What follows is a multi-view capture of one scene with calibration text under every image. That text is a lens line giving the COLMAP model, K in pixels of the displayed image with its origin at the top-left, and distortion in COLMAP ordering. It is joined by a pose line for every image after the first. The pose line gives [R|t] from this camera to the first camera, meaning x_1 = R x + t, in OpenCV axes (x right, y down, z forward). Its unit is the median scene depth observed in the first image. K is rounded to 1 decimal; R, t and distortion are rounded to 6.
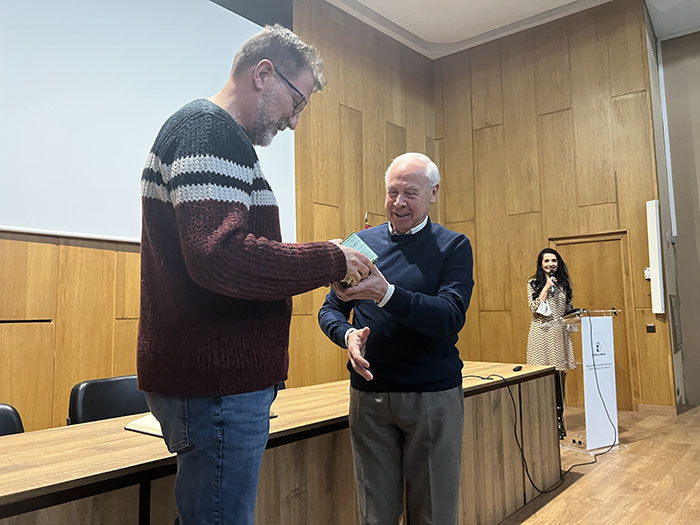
lens RADIAL K [[531.1, 0, 348.4], [0, 531.1, 259.6], [0, 0, 1]] dist [0.058041, -0.071931]
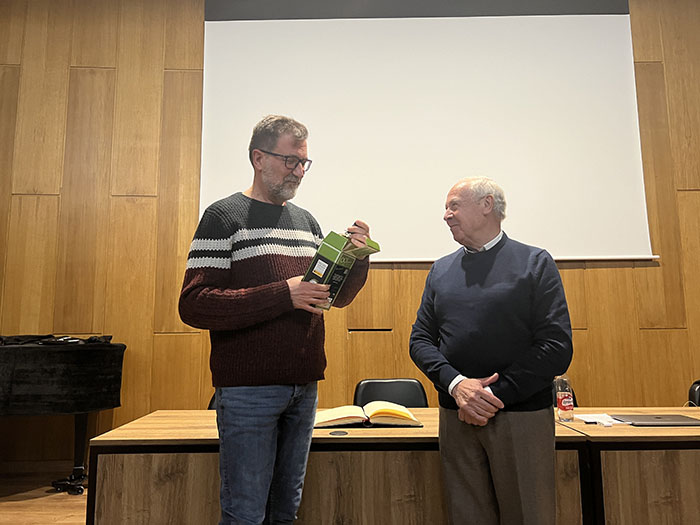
lens RADIAL K [[531.1, 0, 348.4], [0, 531.1, 259.6], [0, 0, 1]] dist [0.058041, -0.071931]
pose [[0.651512, -0.083181, -0.754064, 0.328797], [0.071416, 0.996282, -0.048197, 0.002544], [0.755270, -0.022451, 0.655030, 0.110517]]
